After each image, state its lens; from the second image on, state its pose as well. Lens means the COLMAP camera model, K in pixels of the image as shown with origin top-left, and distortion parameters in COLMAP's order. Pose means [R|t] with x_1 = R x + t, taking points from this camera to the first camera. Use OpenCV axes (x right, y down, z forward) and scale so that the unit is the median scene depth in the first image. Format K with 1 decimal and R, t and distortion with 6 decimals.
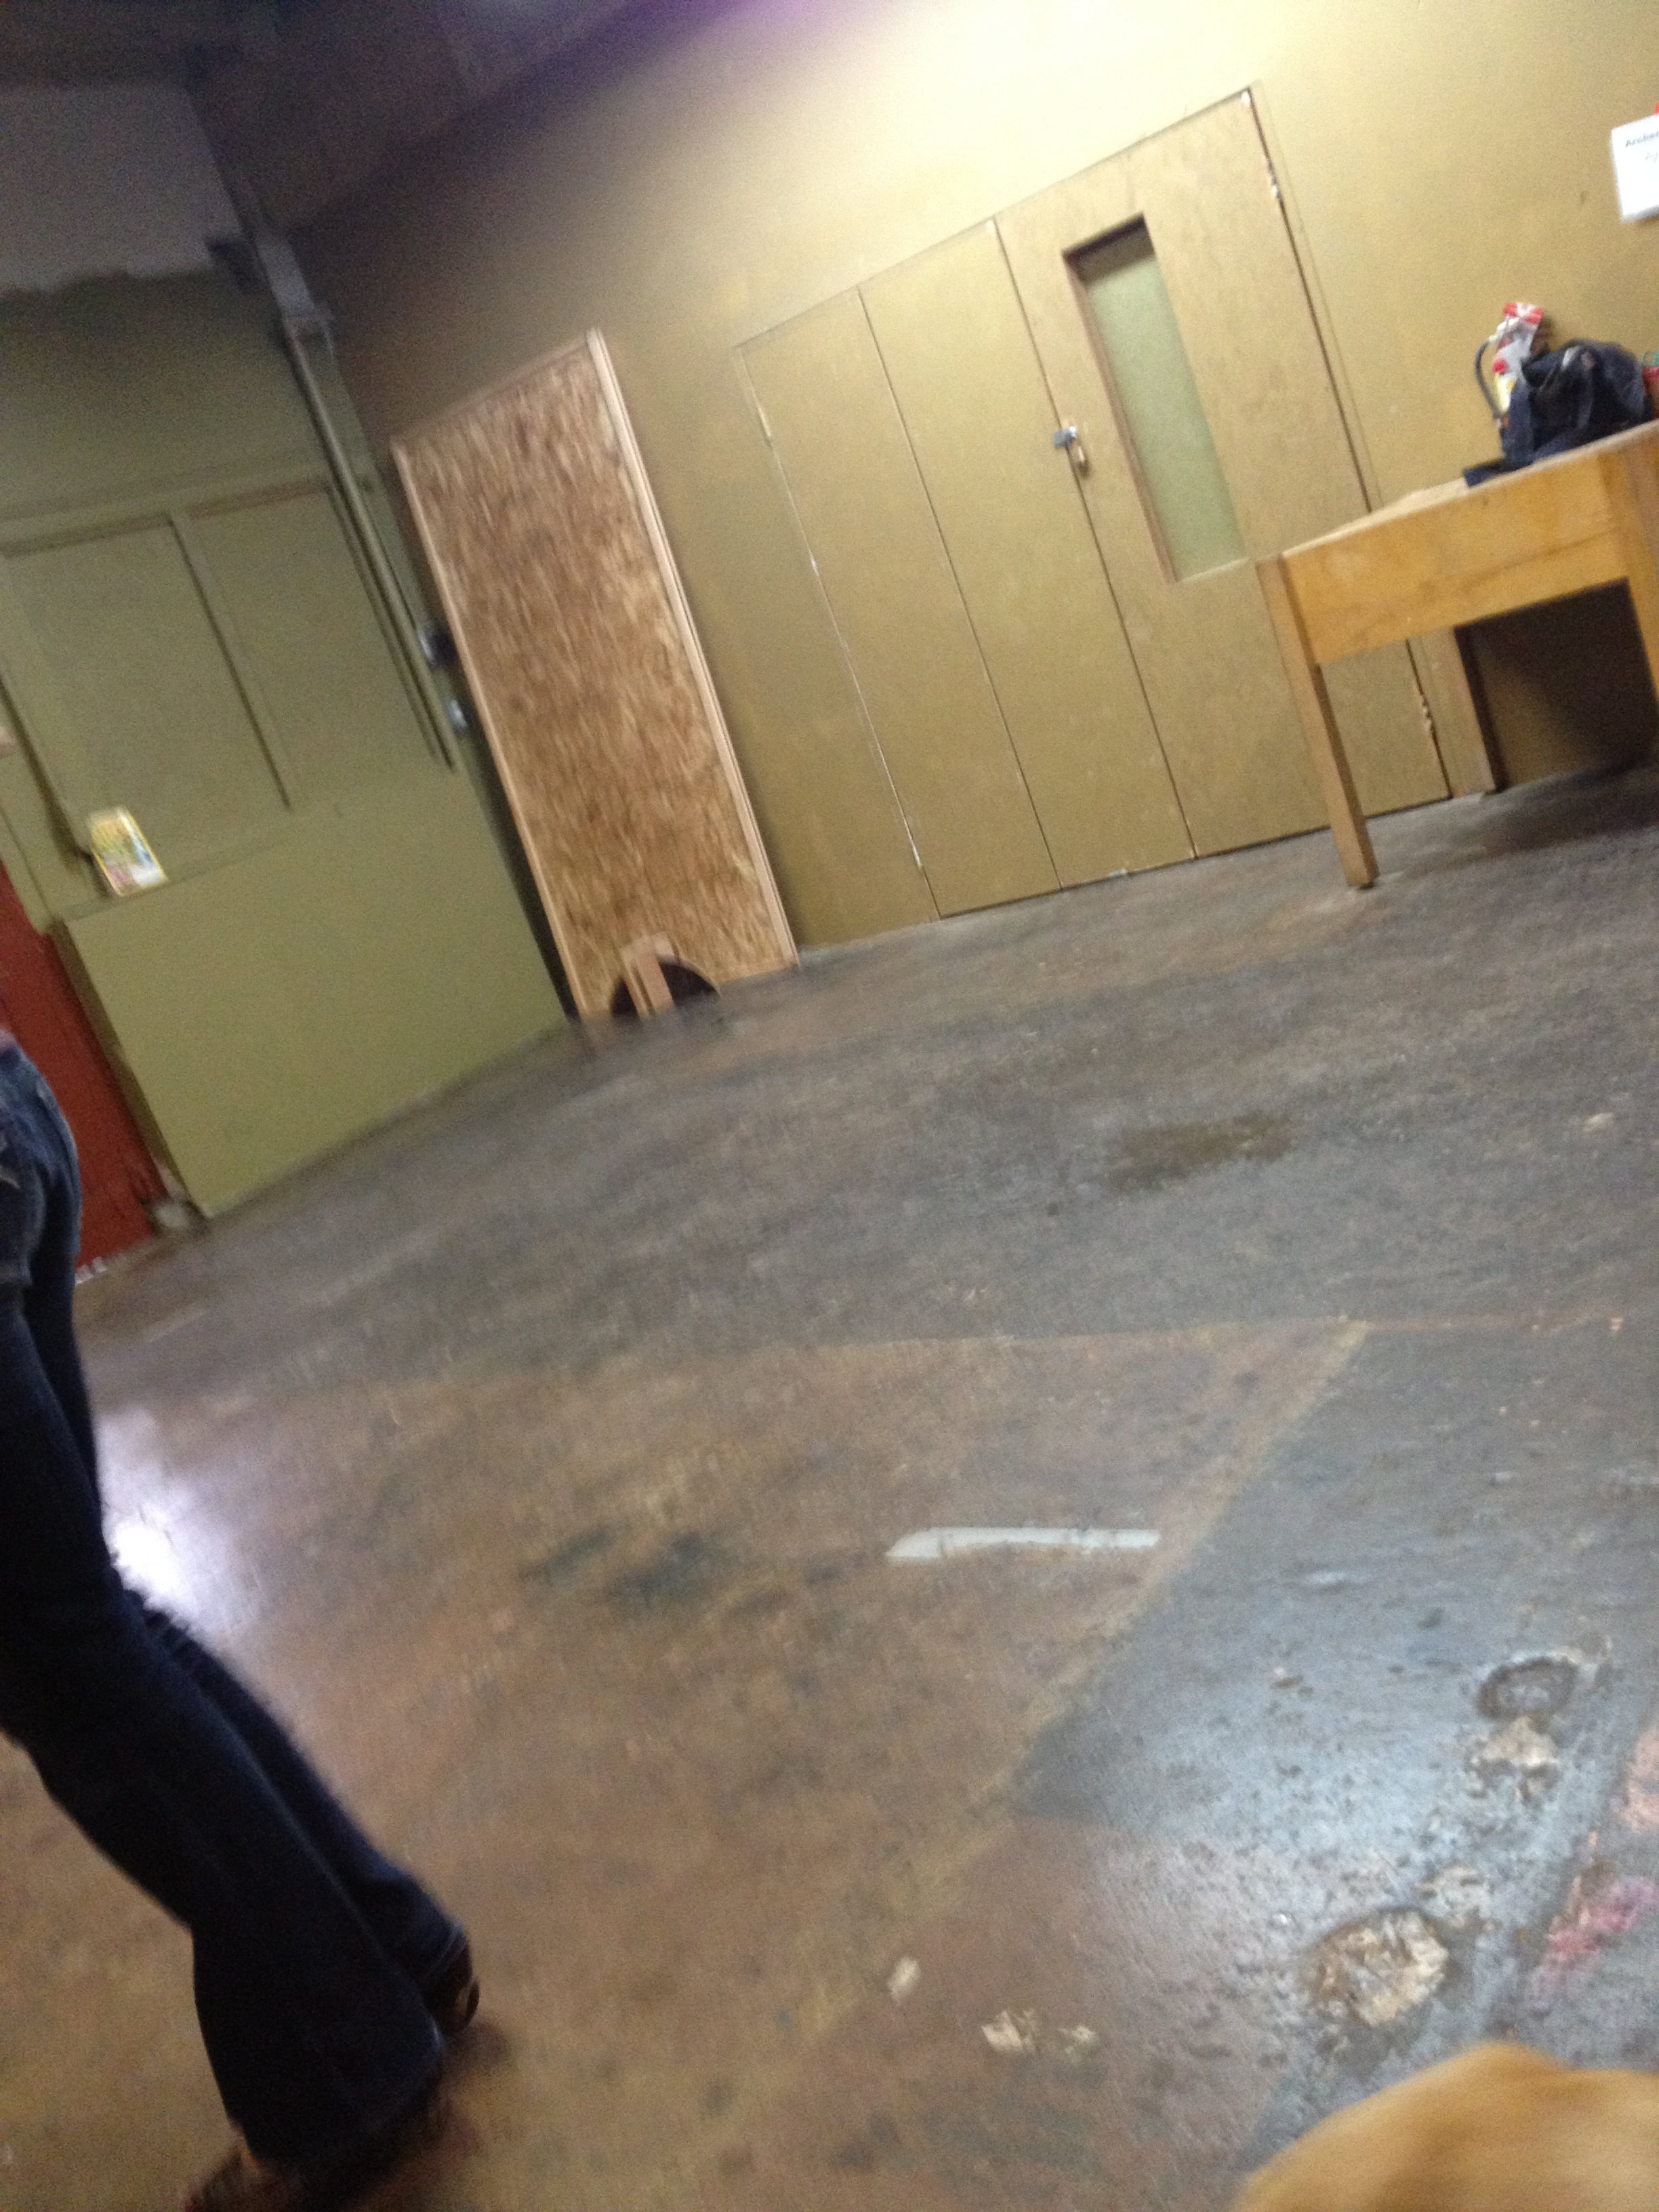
lens RADIAL K [[2027.5, 0, 847.8], [0, 2027.5, 1103.5], [0, 0, 1]] dist [0.139162, -0.285302]
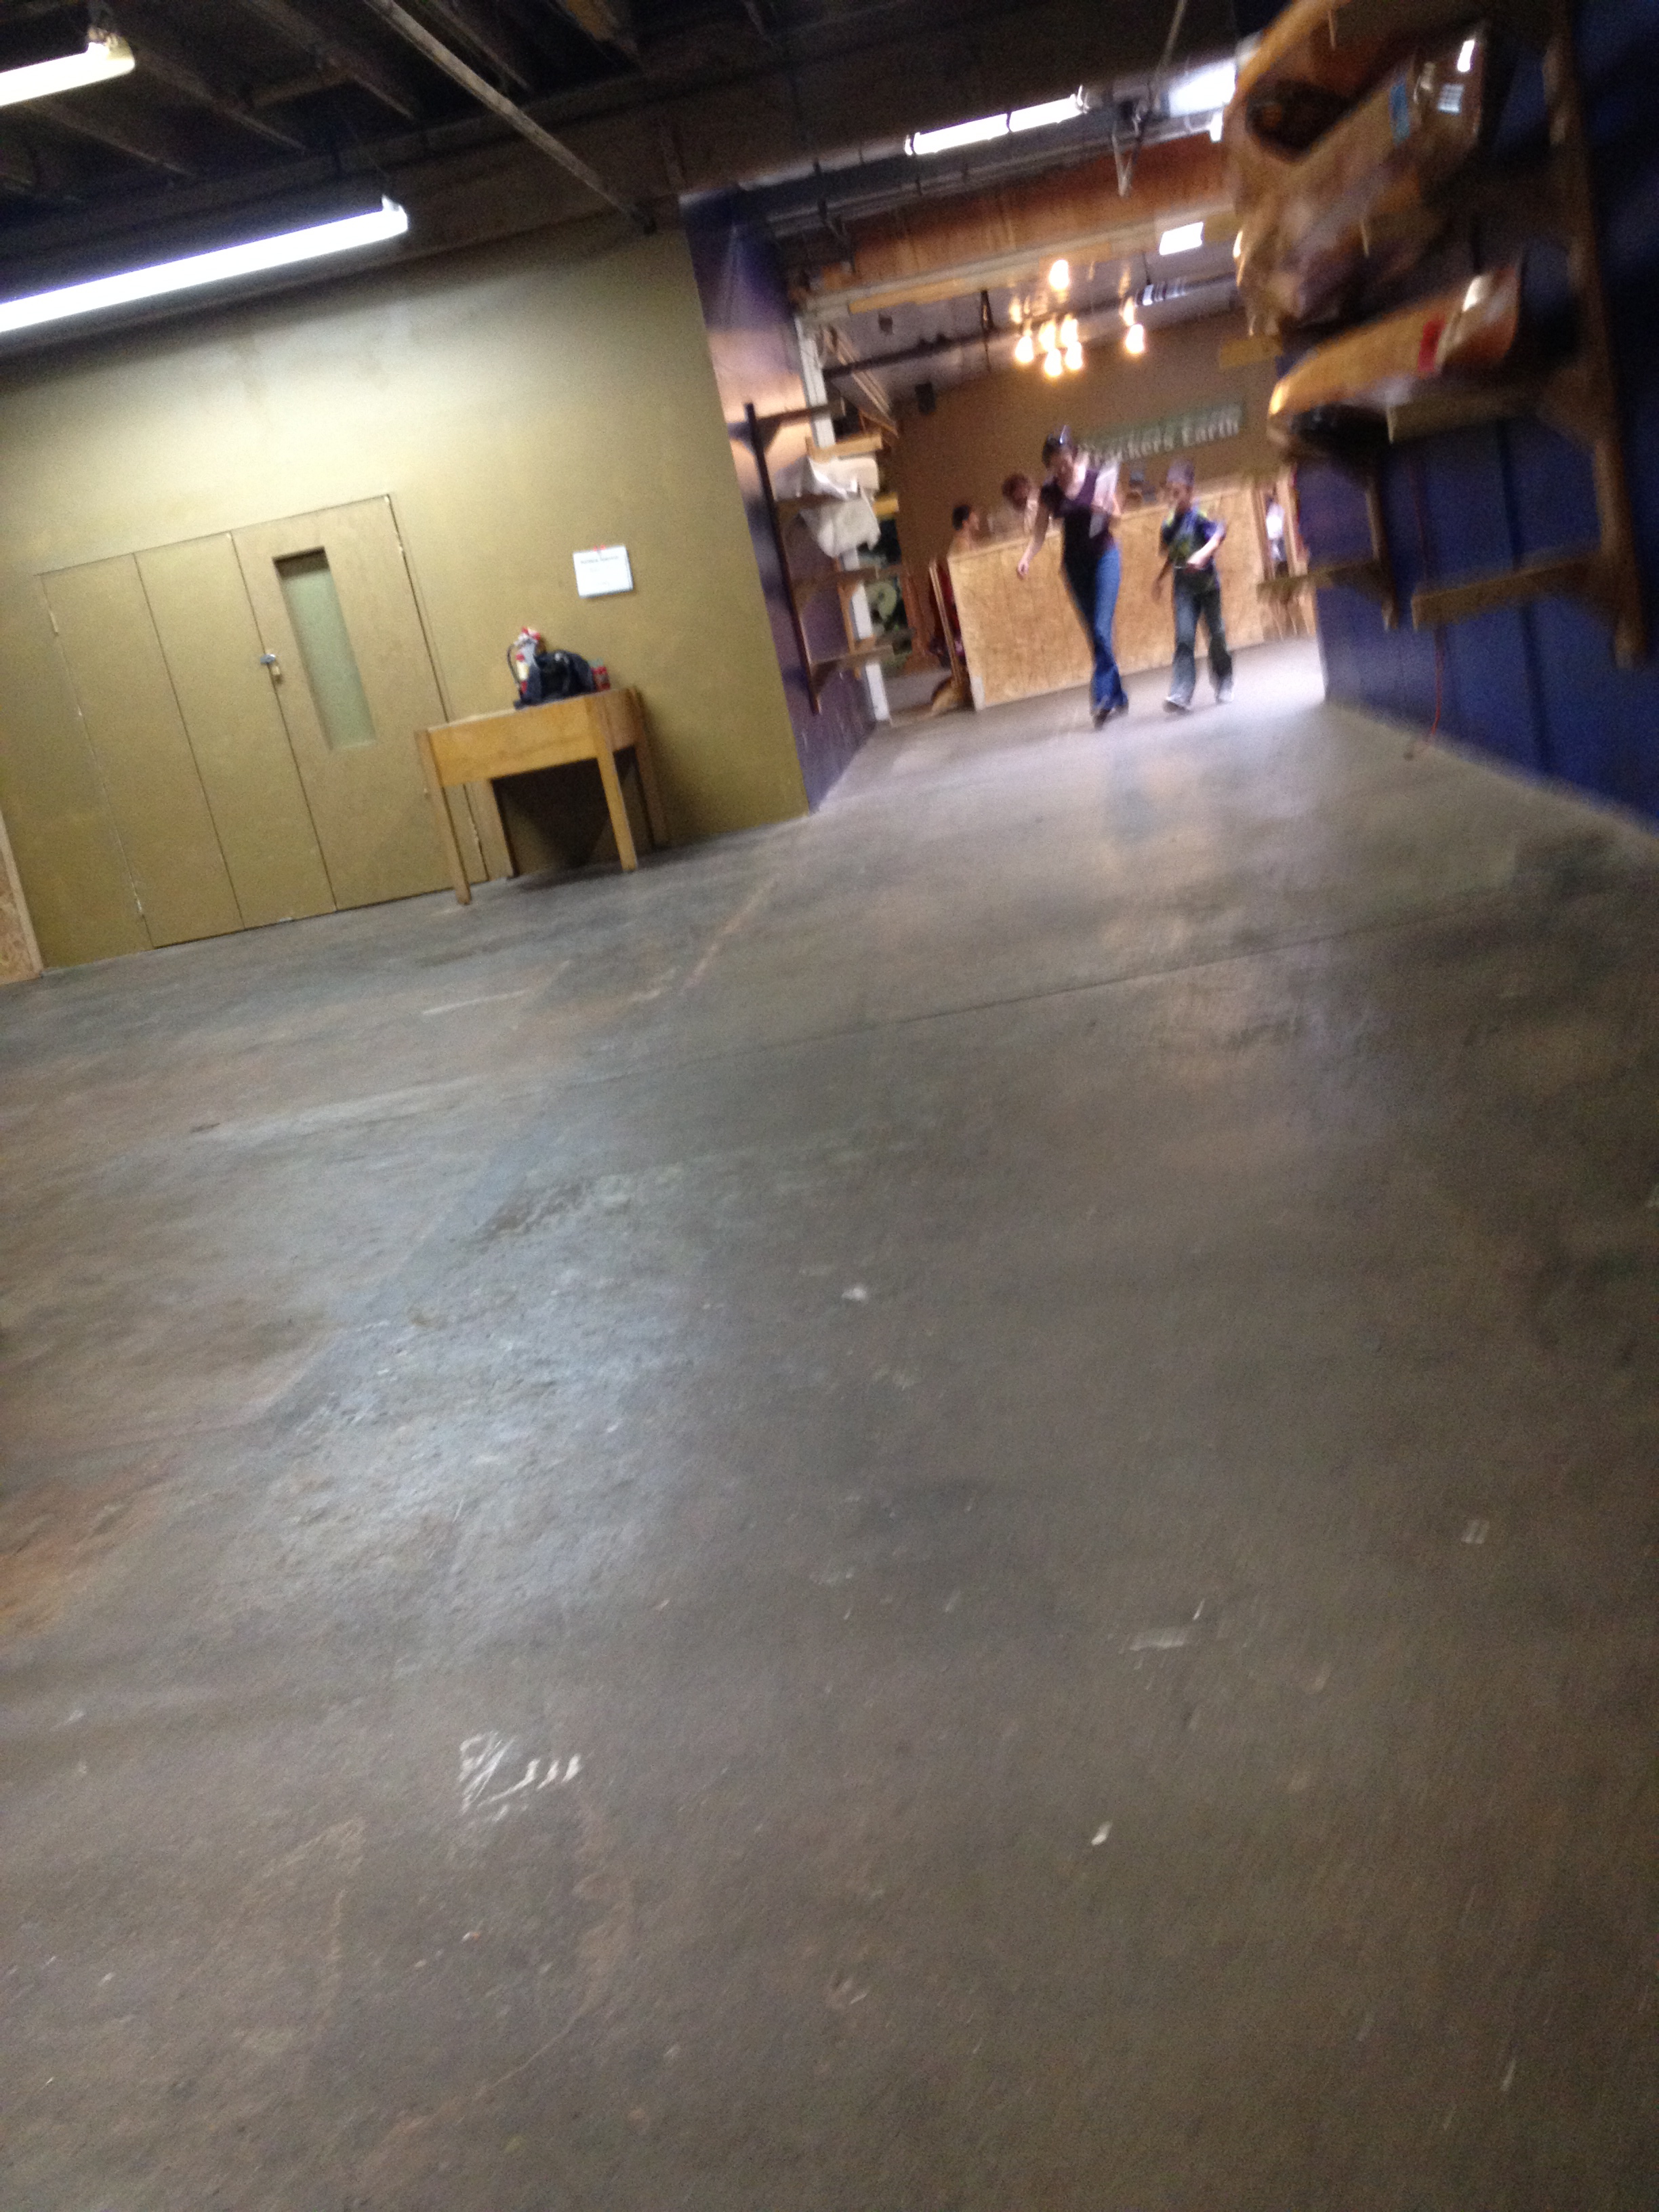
lens RADIAL K [[2027.5, 0, 847.8], [0, 2027.5, 1103.5], [0, 0, 1]] dist [0.139162, -0.285302]
pose [[0.846796, 0.031786, 0.530967, -0.412121], [0.044565, 0.990464, -0.130367, 0.312567], [-0.530047, 0.134057, 0.837304, -0.700345]]
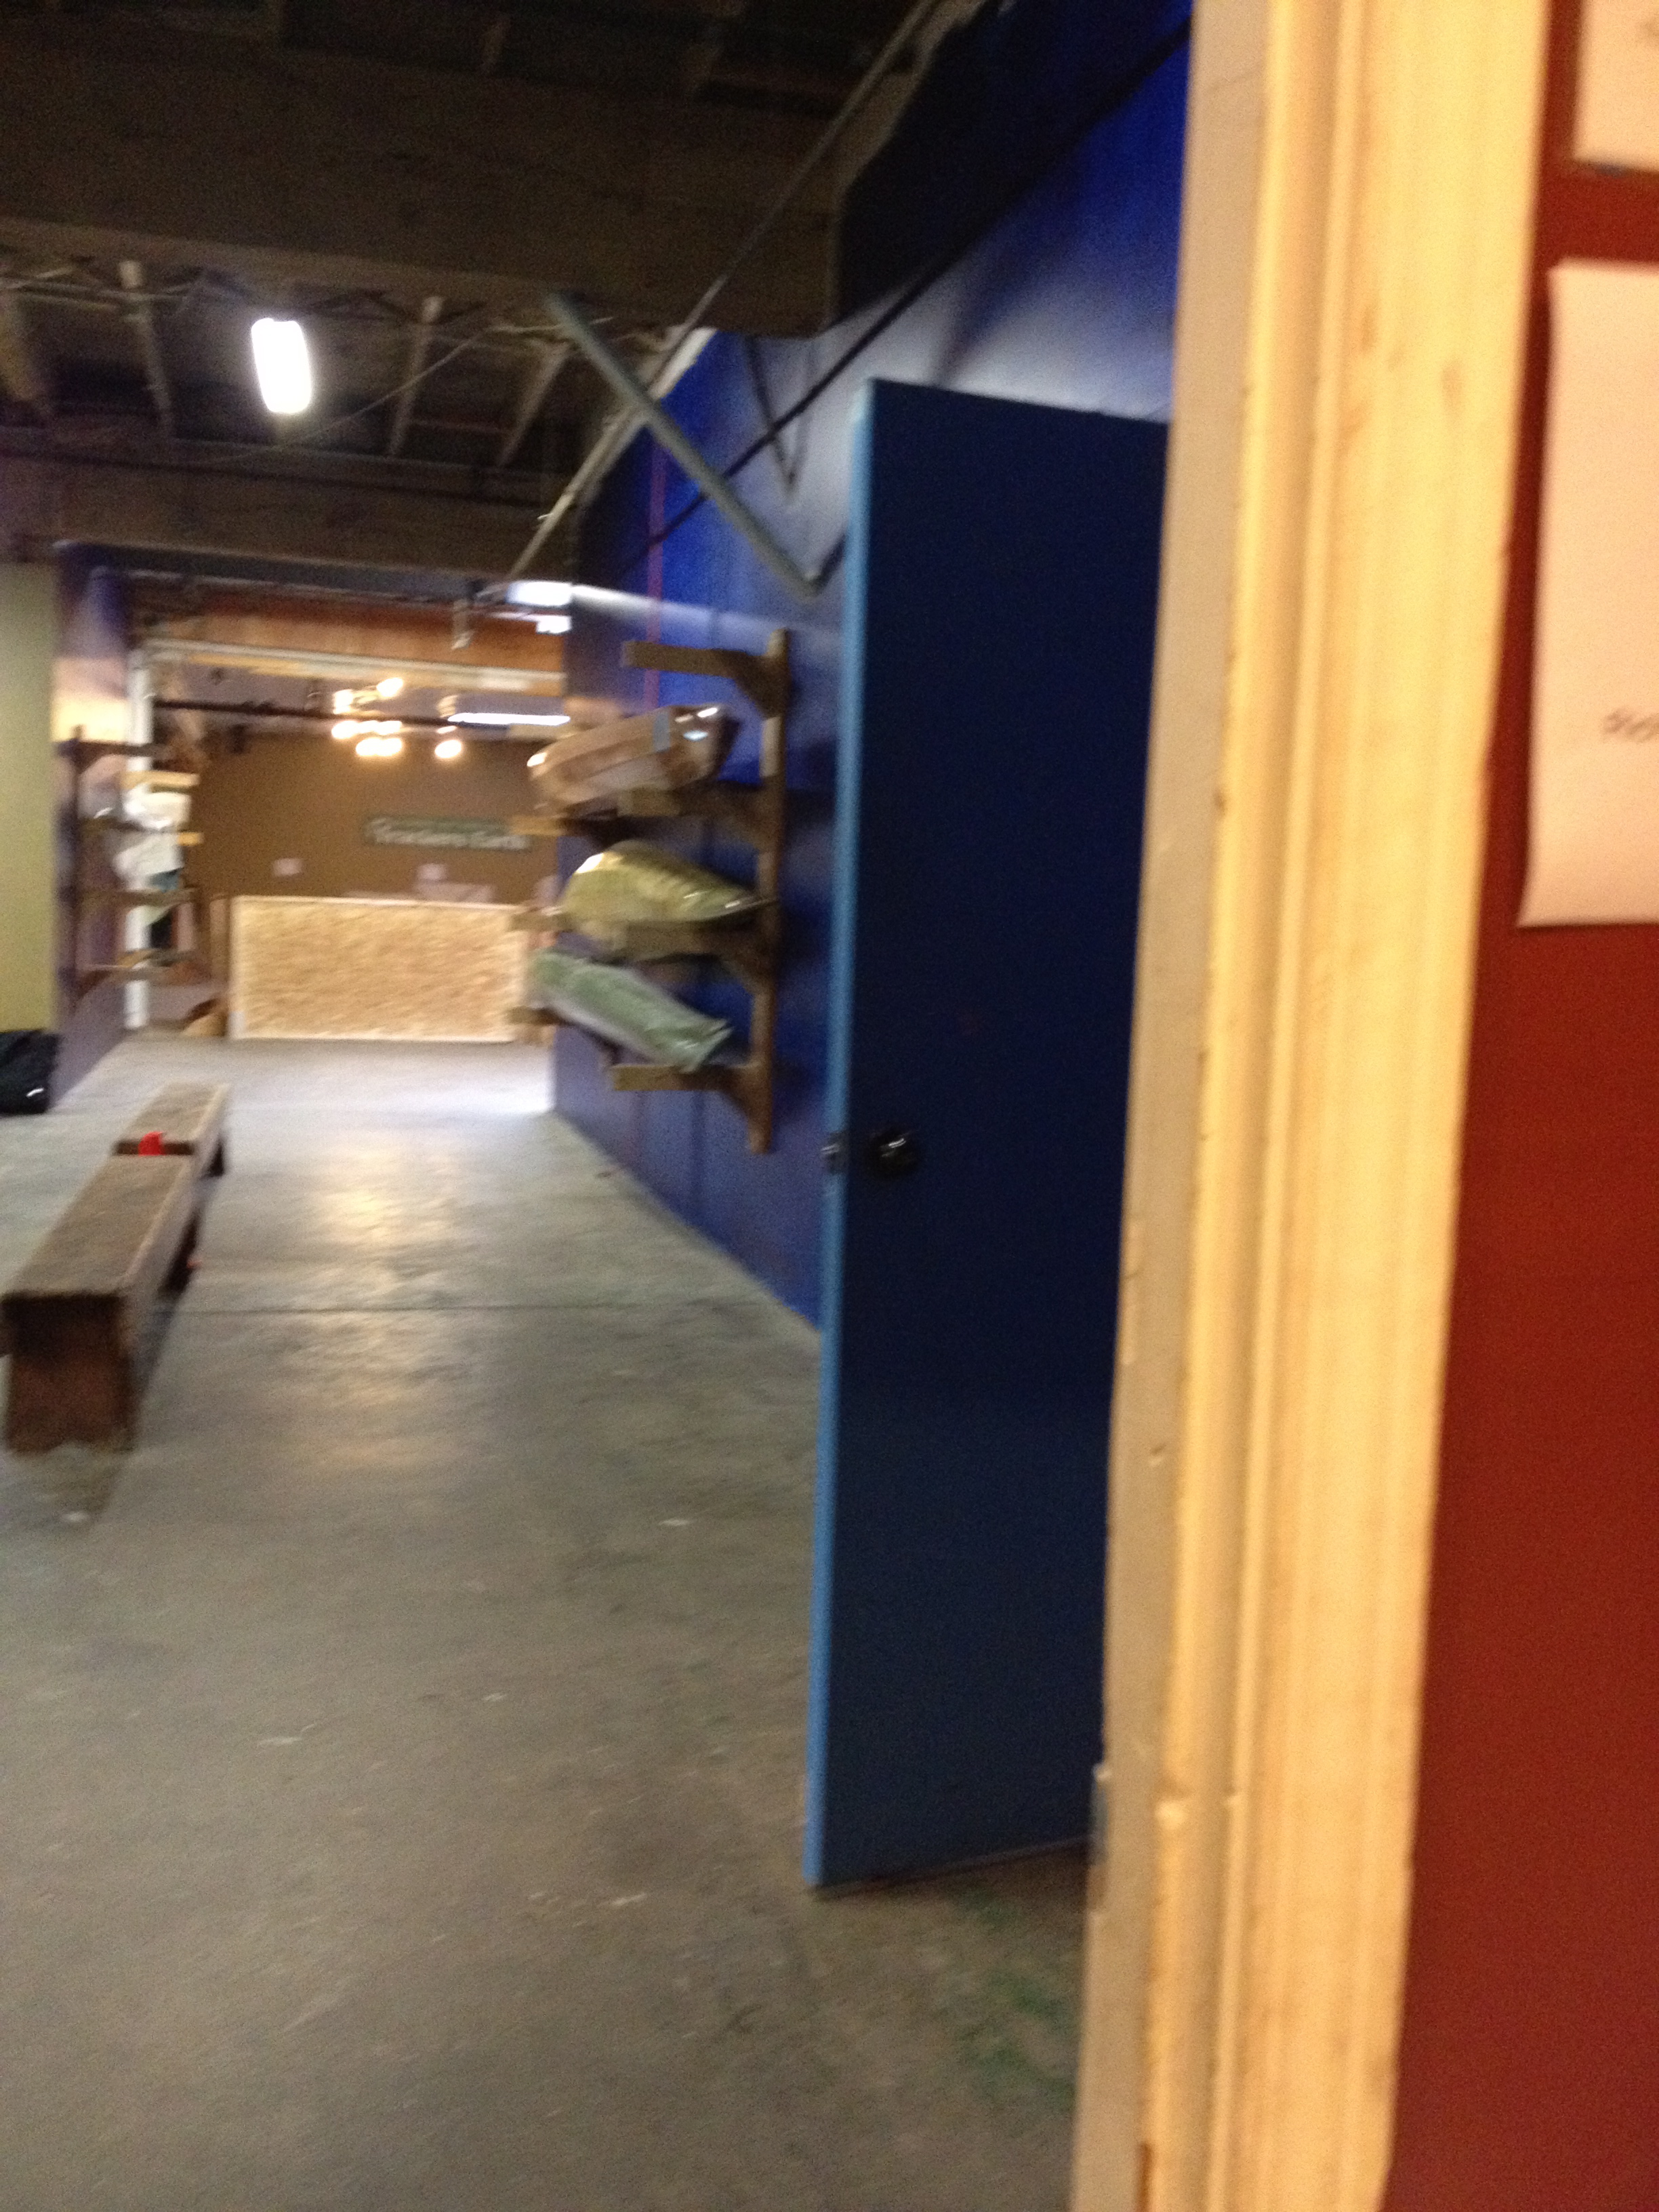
lens RADIAL K [[2027.5, 0, 847.8], [0, 2027.5, 1103.5], [0, 0, 1]] dist [0.139162, -0.285302]
pose [[0.560442, 0.288125, 0.776459, -0.548627], [-0.060836, 0.949322, -0.308360, 0.356477], [-0.825956, 0.125581, 0.549569, -0.849401]]
